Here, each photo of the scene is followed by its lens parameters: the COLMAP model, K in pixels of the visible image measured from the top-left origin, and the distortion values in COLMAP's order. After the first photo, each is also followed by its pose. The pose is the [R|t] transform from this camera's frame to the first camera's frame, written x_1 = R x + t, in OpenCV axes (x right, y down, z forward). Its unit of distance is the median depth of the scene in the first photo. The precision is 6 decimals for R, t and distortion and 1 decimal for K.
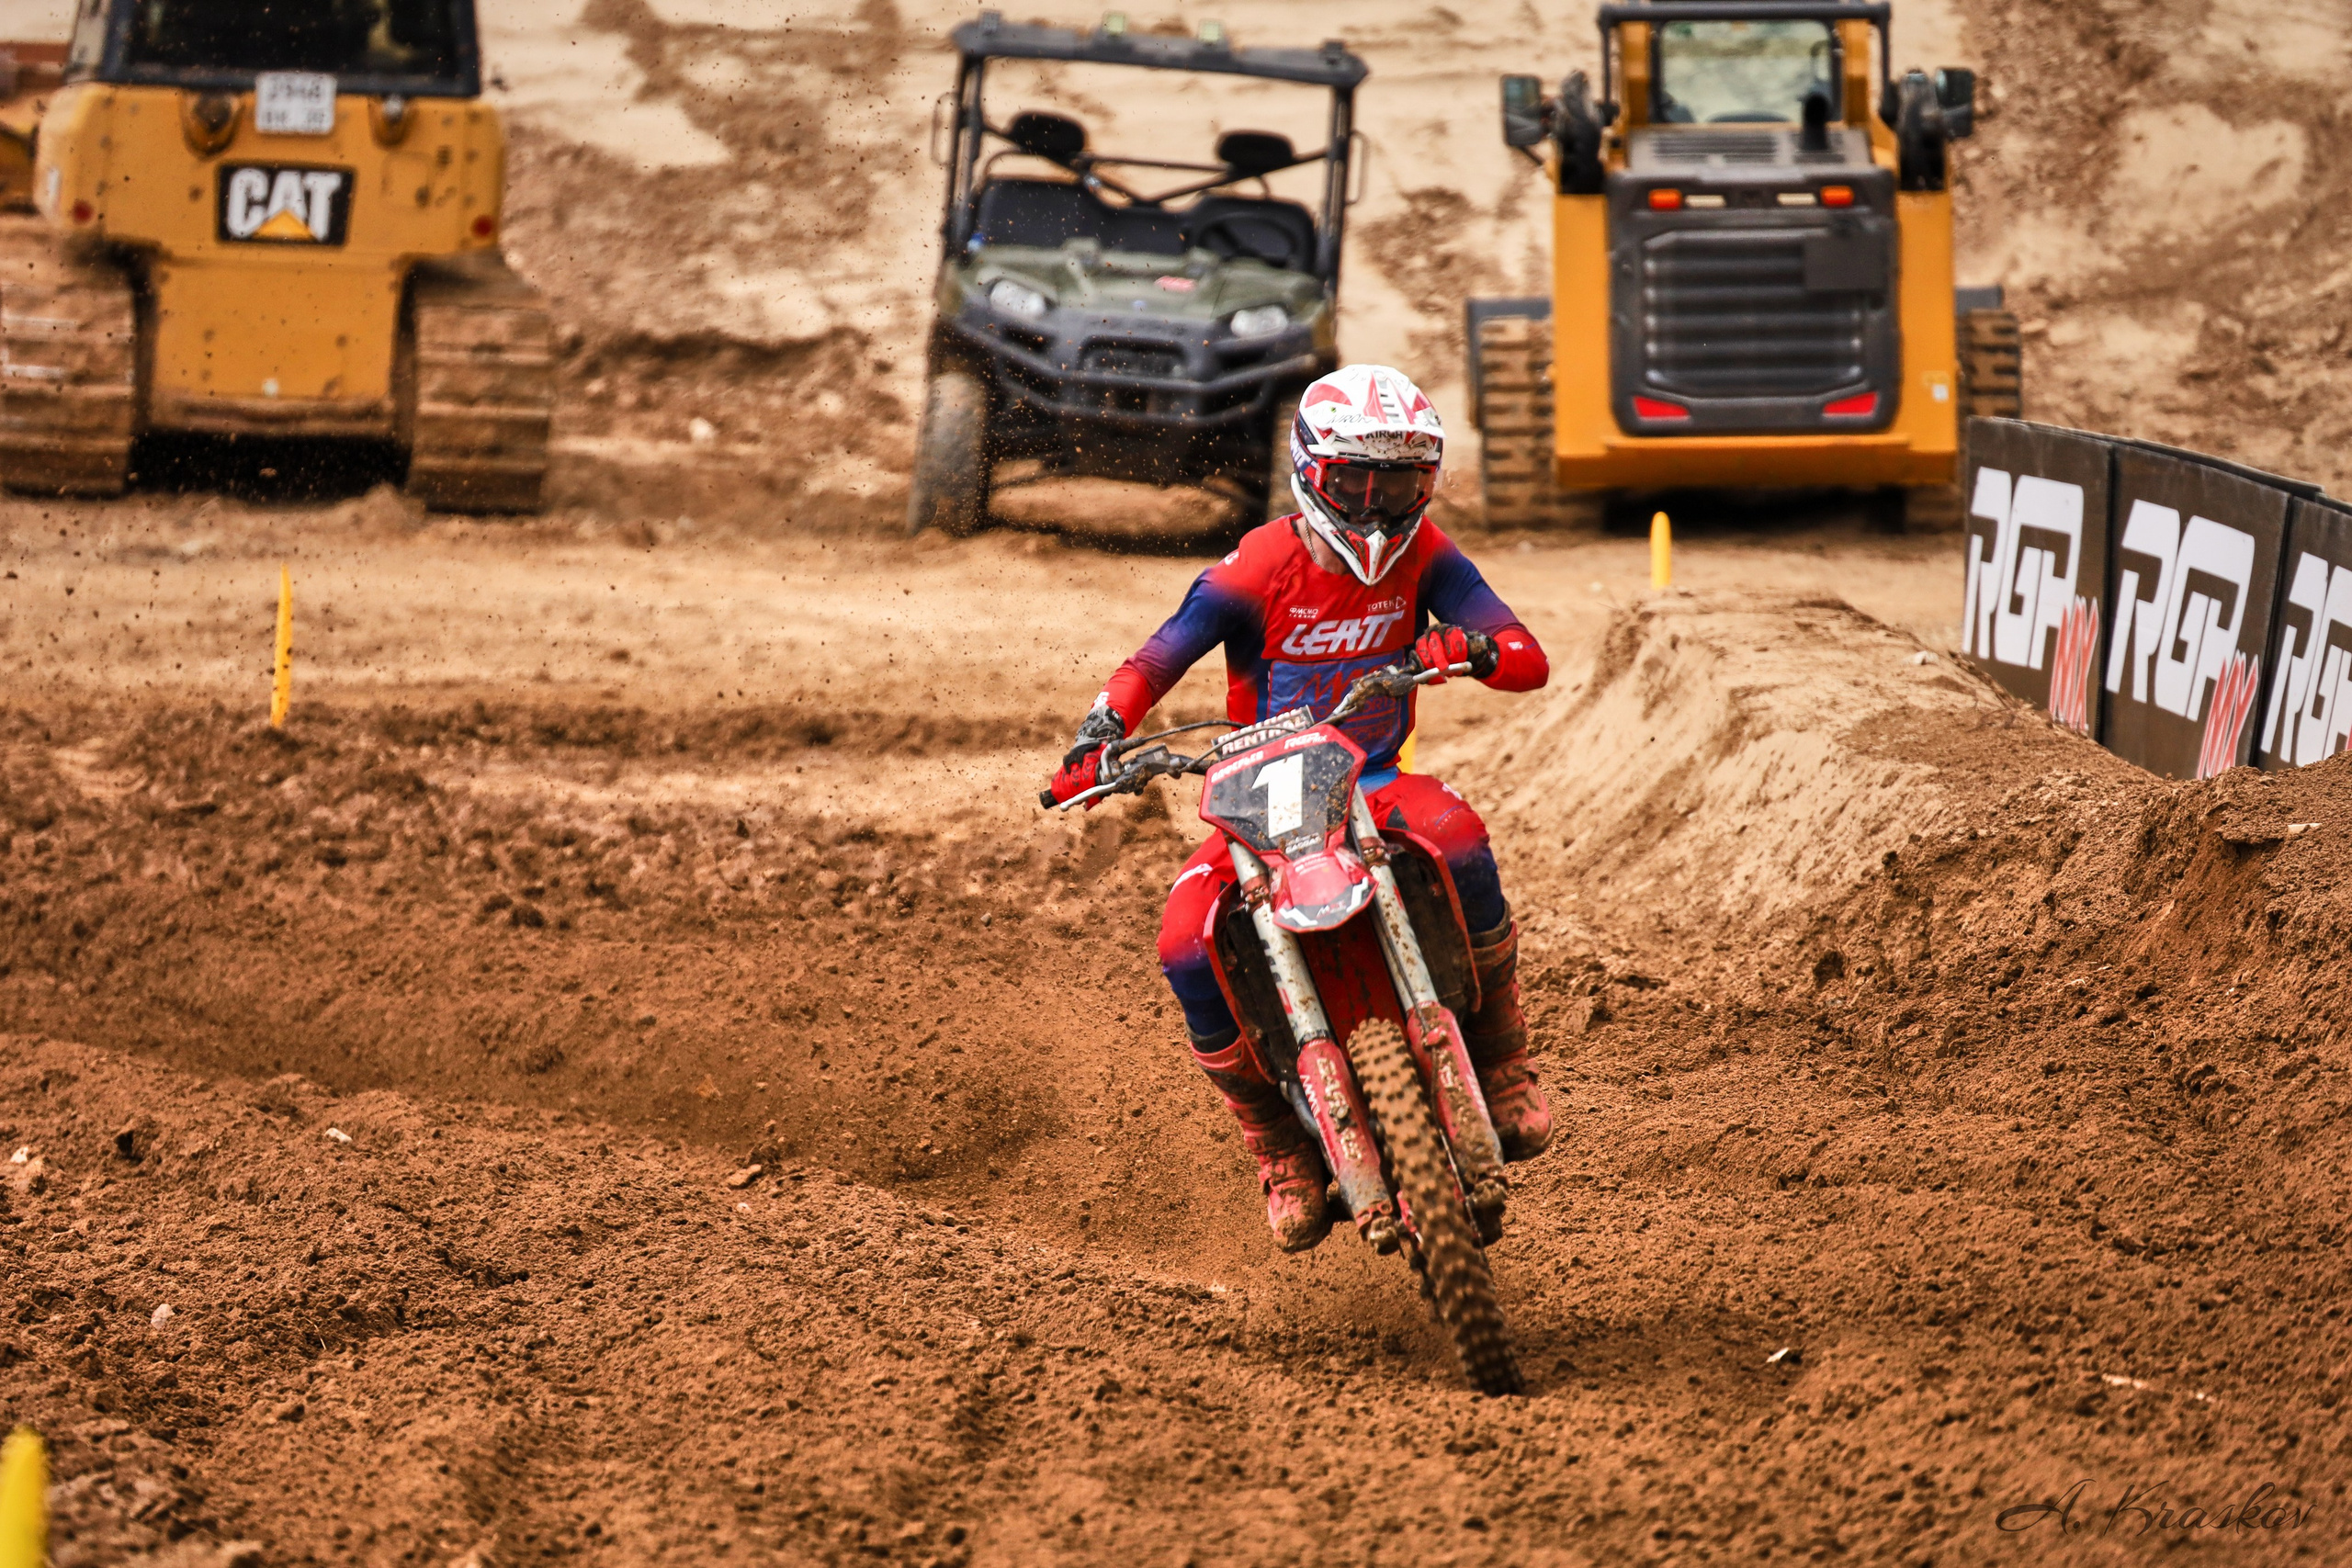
lens RADIAL K [[11678.6, 0, 1176.0], [0, 11678.6, 784.0], [0, 0, 1]] dist [-0.779559, 2.925870]
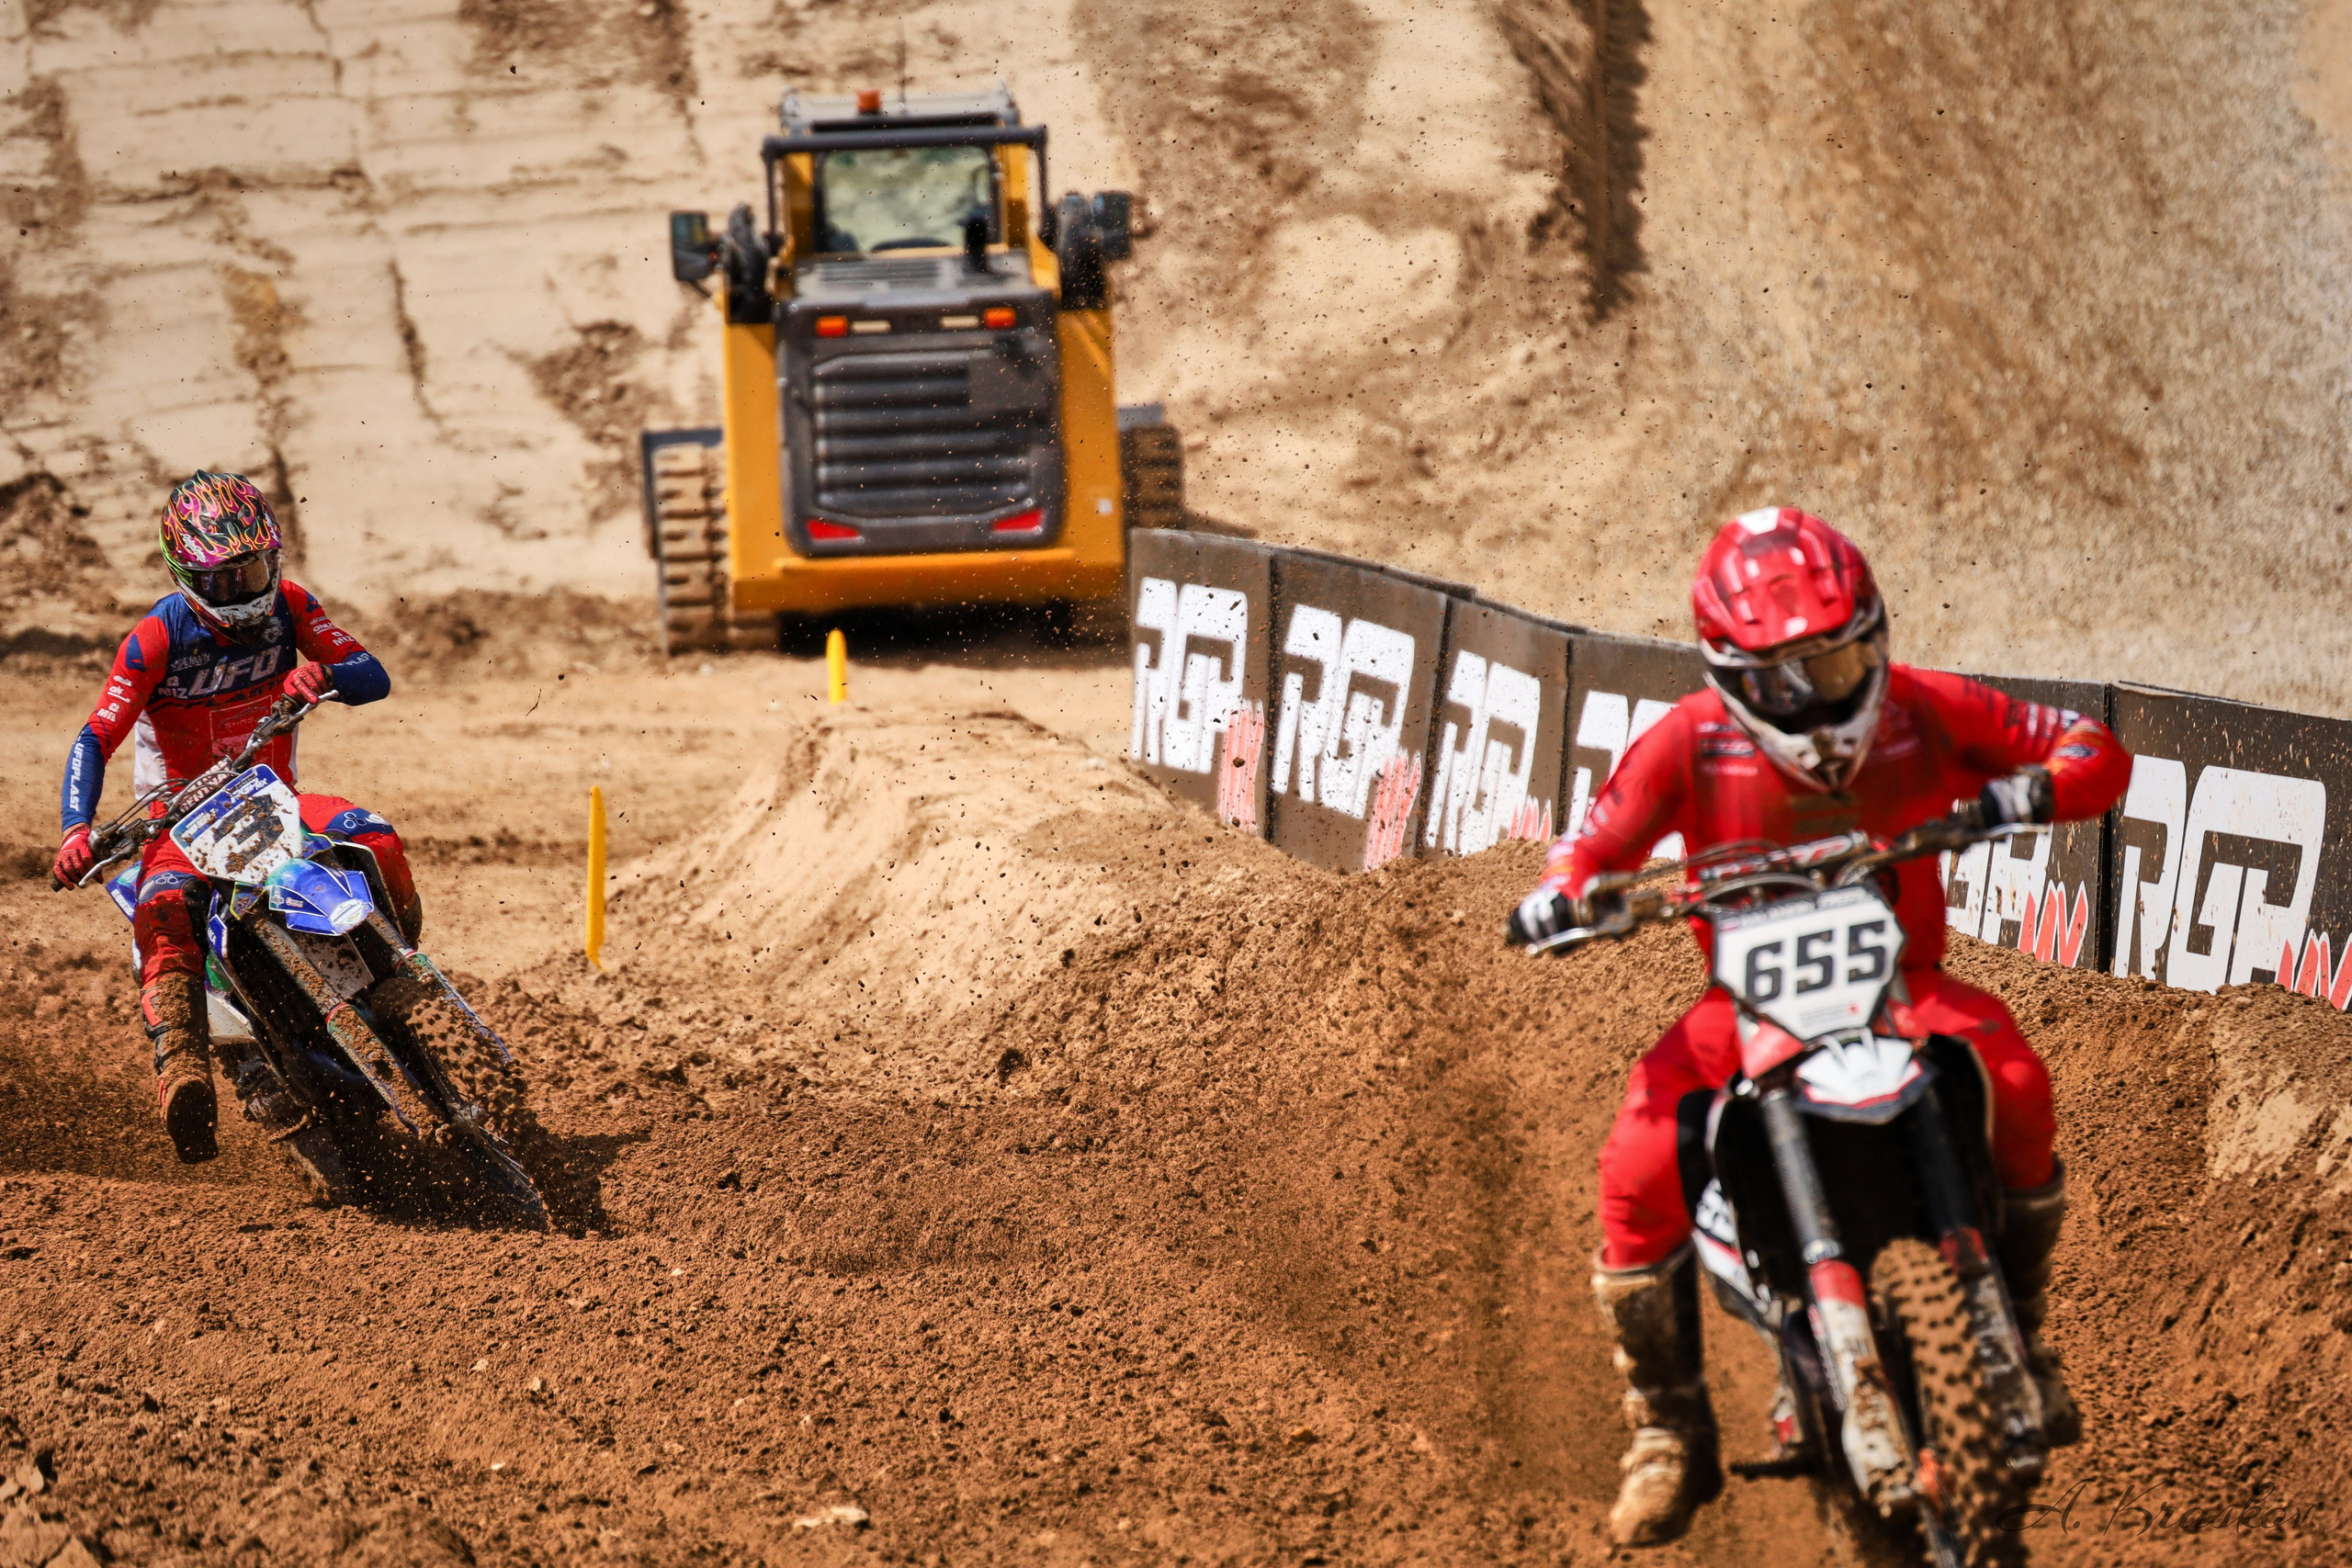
lens RADIAL K [[13302.4, 0, 1179.1], [0, 13302.4, 711.1], [0, 0, 1]] dist [-0.969504, -4.011493]
pose [[0.997219, -0.027315, 0.069343, -0.010050], [0.028566, 0.999445, -0.017109, 0.004853], [-0.068837, 0.019043, 0.997446, -0.178253]]
